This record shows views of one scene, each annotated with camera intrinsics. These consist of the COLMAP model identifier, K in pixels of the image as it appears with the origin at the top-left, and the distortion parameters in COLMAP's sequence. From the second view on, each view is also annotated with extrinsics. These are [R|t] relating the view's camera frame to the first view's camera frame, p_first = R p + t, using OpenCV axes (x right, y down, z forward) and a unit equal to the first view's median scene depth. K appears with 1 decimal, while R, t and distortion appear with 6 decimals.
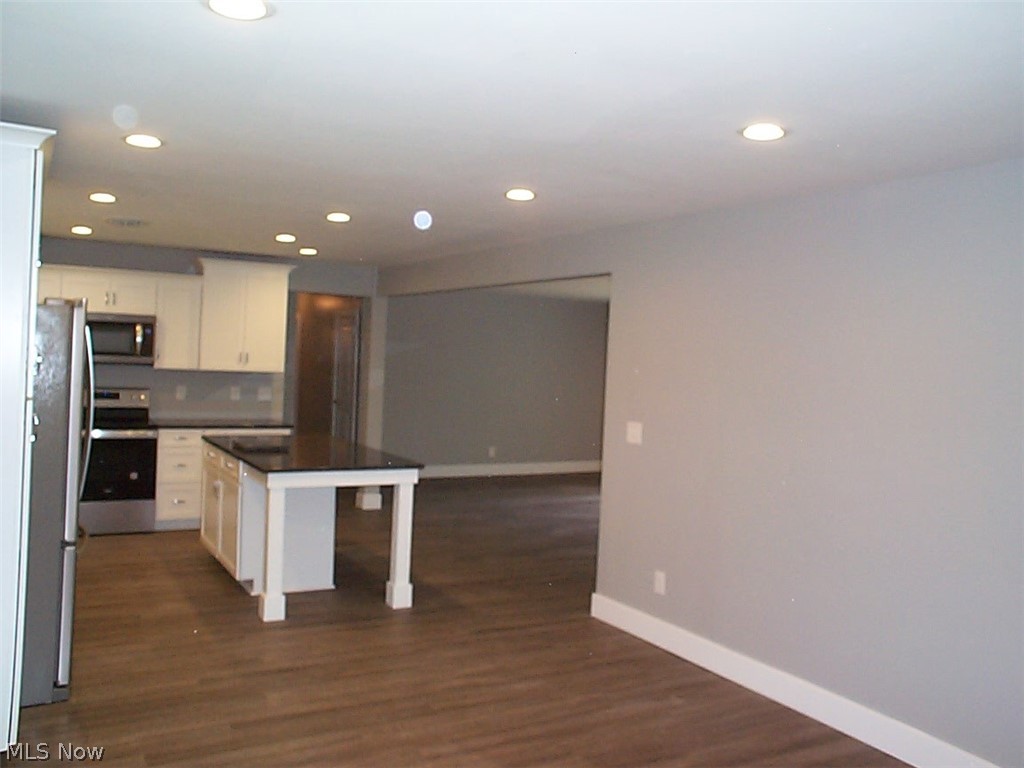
lens RADIAL K [[882.0, 0, 503.2], [0, 882.0, 362.2], [0, 0, 1]] dist [-0.139111, 0.216790]
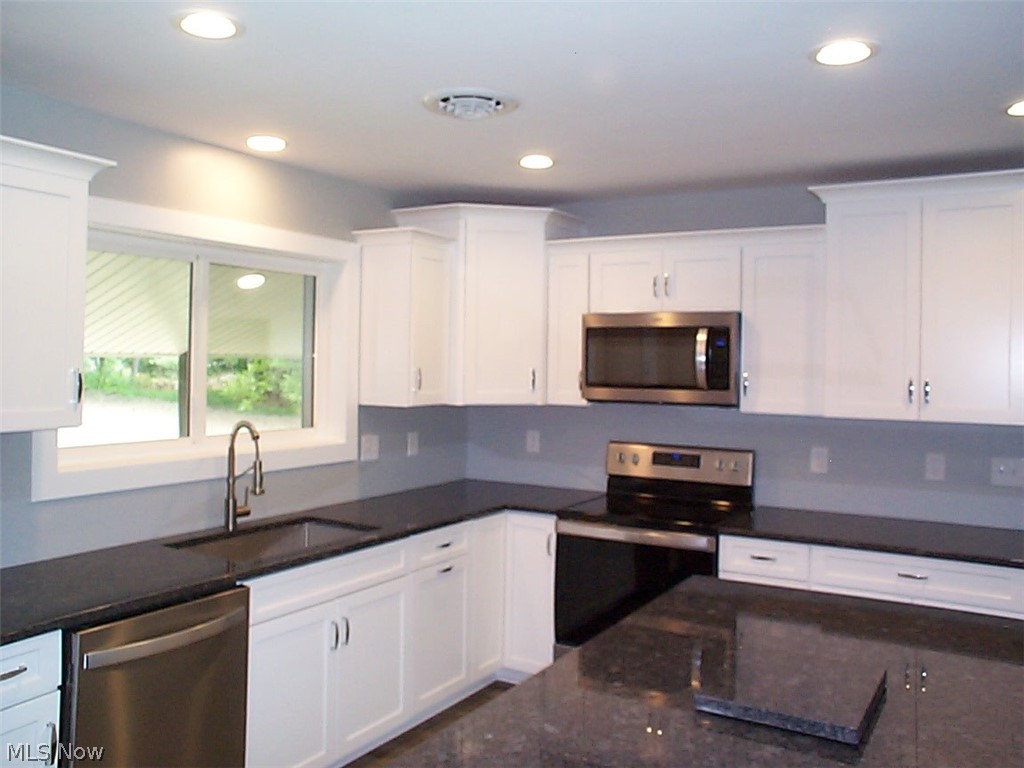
lens RADIAL K [[882.0, 0, 503.2], [0, 882.0, 362.2], [0, 0, 1]] dist [-0.139111, 0.216790]
pose [[0.484837, -0.032677, -0.873994, -0.013219], [-0.001907, 0.999260, -0.038418, -0.002931], [0.874602, 0.020294, 0.484416, 0.636597]]
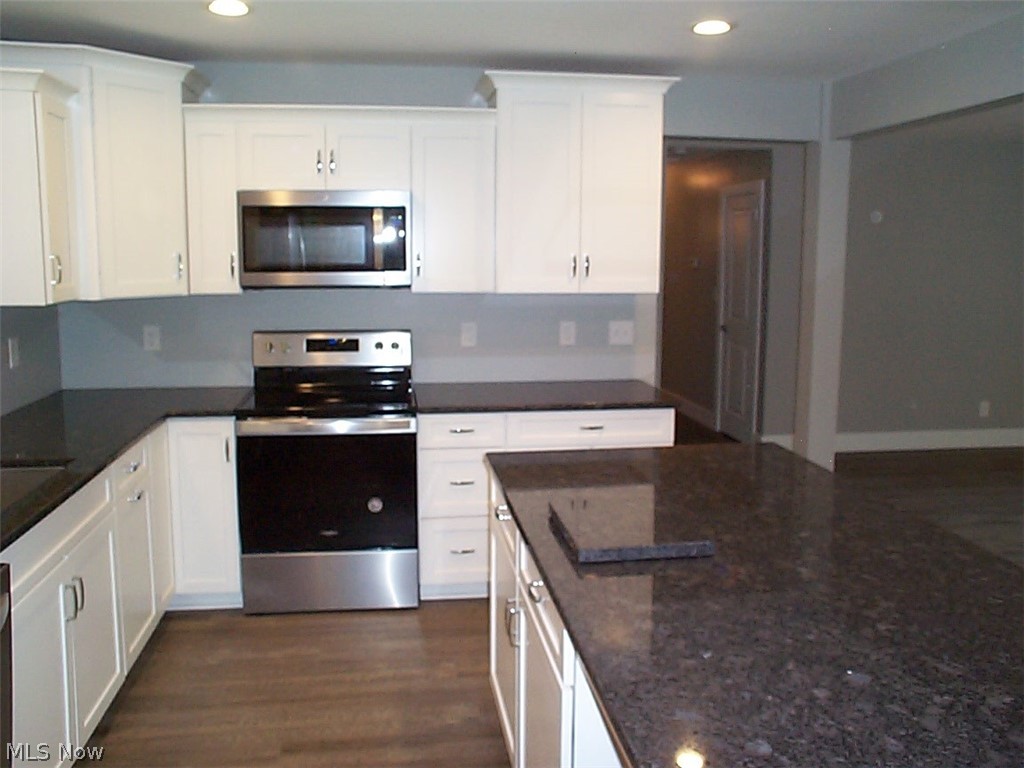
lens RADIAL K [[882.0, 0, 503.2], [0, 882.0, 362.2], [0, 0, 1]] dist [-0.139111, 0.216790]
pose [[0.927087, 0.010468, -0.374700, -0.156357], [0.032139, 0.993709, 0.107280, -0.006838], [0.373466, -0.111500, 0.920918, 0.540206]]
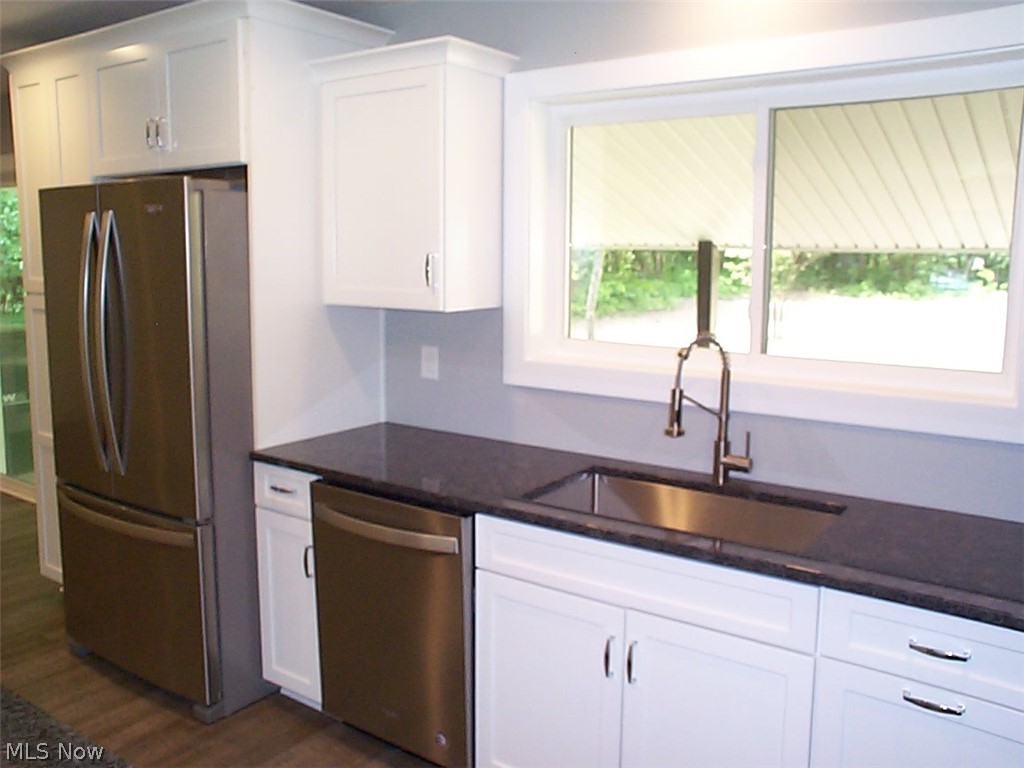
lens RADIAL K [[882.0, 0, 503.2], [0, 882.0, 362.2], [0, 0, 1]] dist [-0.139111, 0.216790]
pose [[-0.908726, 0.000184, -0.417392, -0.270565], [-0.052540, 0.991995, 0.114825, -0.011285], [0.414072, 0.126275, -0.901443, 0.990949]]
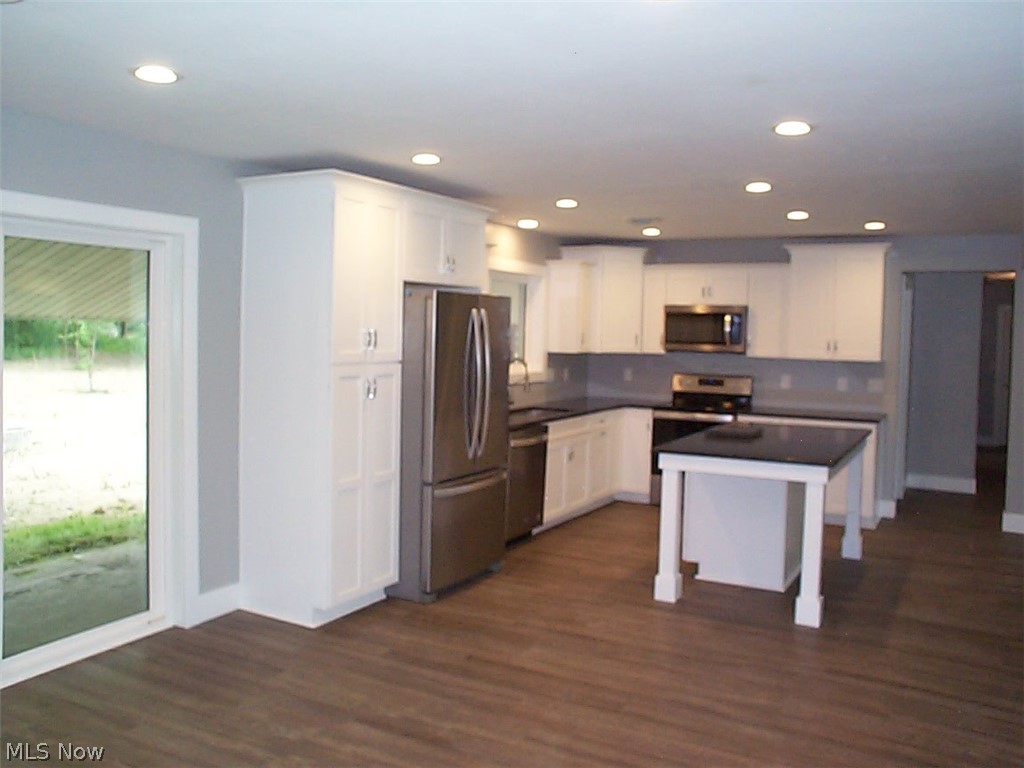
lens RADIAL K [[882.0, 0, 503.2], [0, 882.0, 362.2], [0, 0, 1]] dist [-0.139111, 0.216790]
pose [[0.519787, 0.003103, -0.854290, 0.342953], [-0.006313, 0.999980, -0.000209, 0.016061], [0.854273, 0.005502, 0.519796, 0.217799]]
